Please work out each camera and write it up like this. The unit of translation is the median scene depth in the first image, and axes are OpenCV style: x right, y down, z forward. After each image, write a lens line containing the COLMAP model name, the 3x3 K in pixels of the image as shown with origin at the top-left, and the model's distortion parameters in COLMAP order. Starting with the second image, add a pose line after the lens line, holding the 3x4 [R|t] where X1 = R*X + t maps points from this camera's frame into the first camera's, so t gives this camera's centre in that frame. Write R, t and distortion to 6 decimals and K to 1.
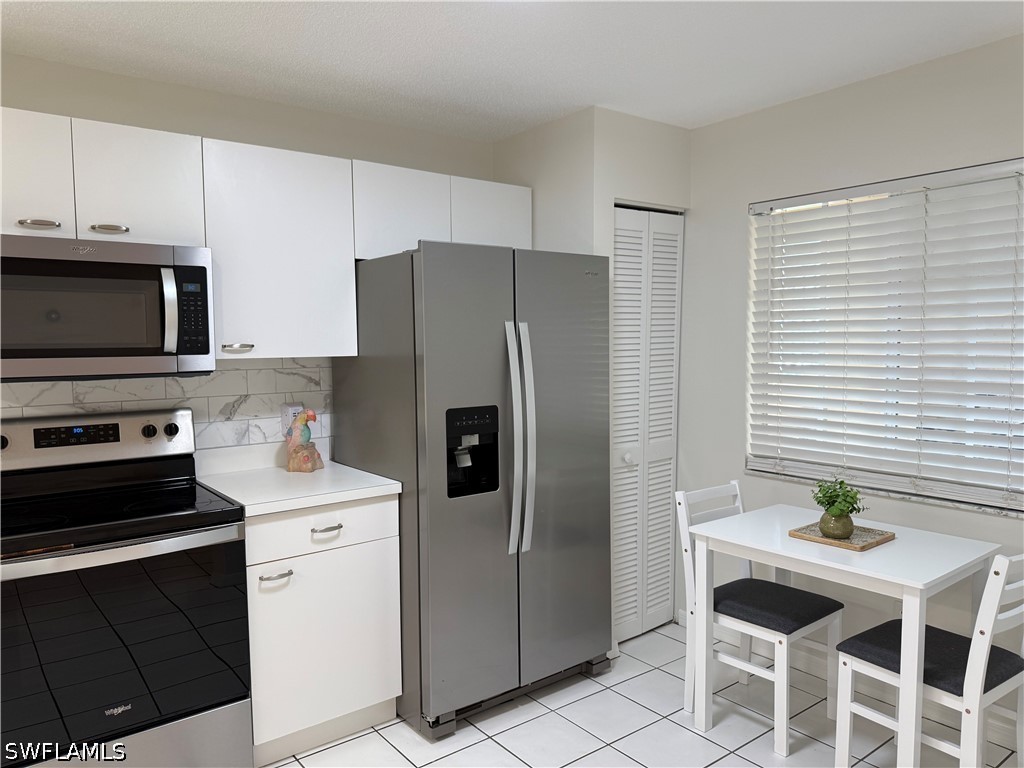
lens RADIAL K [[746.3, 0, 506.4], [0, 746.3, 385.8], [0, 0, 1]] dist [0.100419, -0.104825]
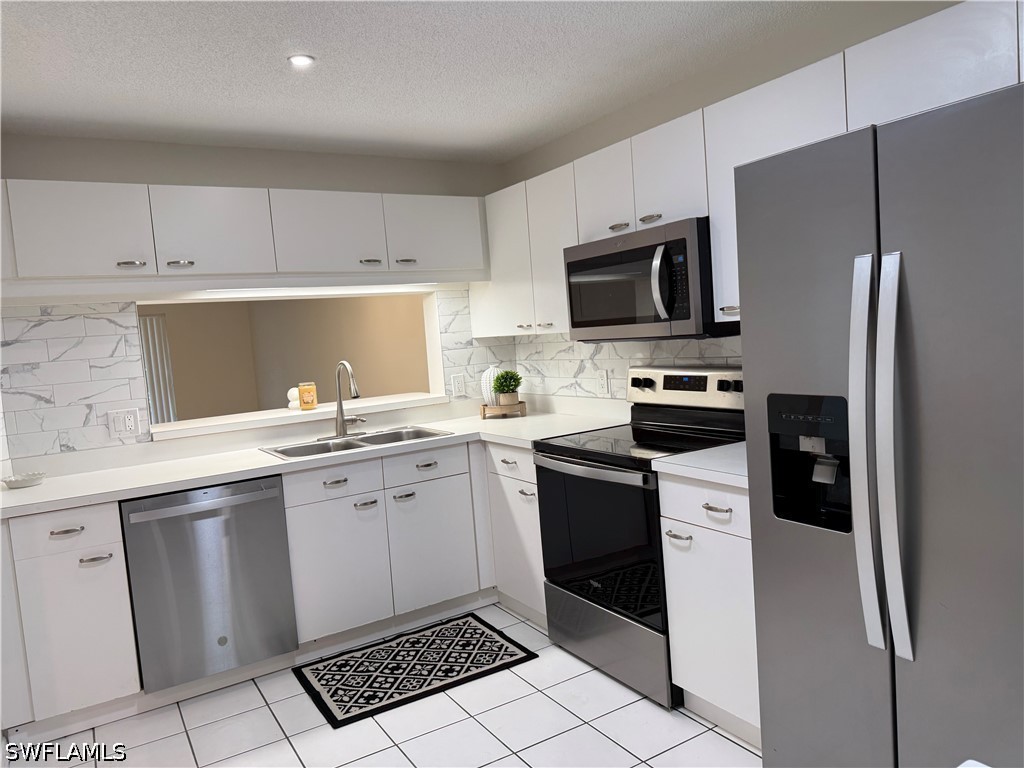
lens RADIAL K [[746.3, 0, 506.4], [0, 746.3, 385.8], [0, 0, 1]] dist [0.100419, -0.104825]
pose [[-0.118823, 0.093864, -0.988469, 0.734051], [0.012722, 0.995584, 0.093011, -0.051853], [0.992834, -0.001523, -0.119492, 0.907753]]
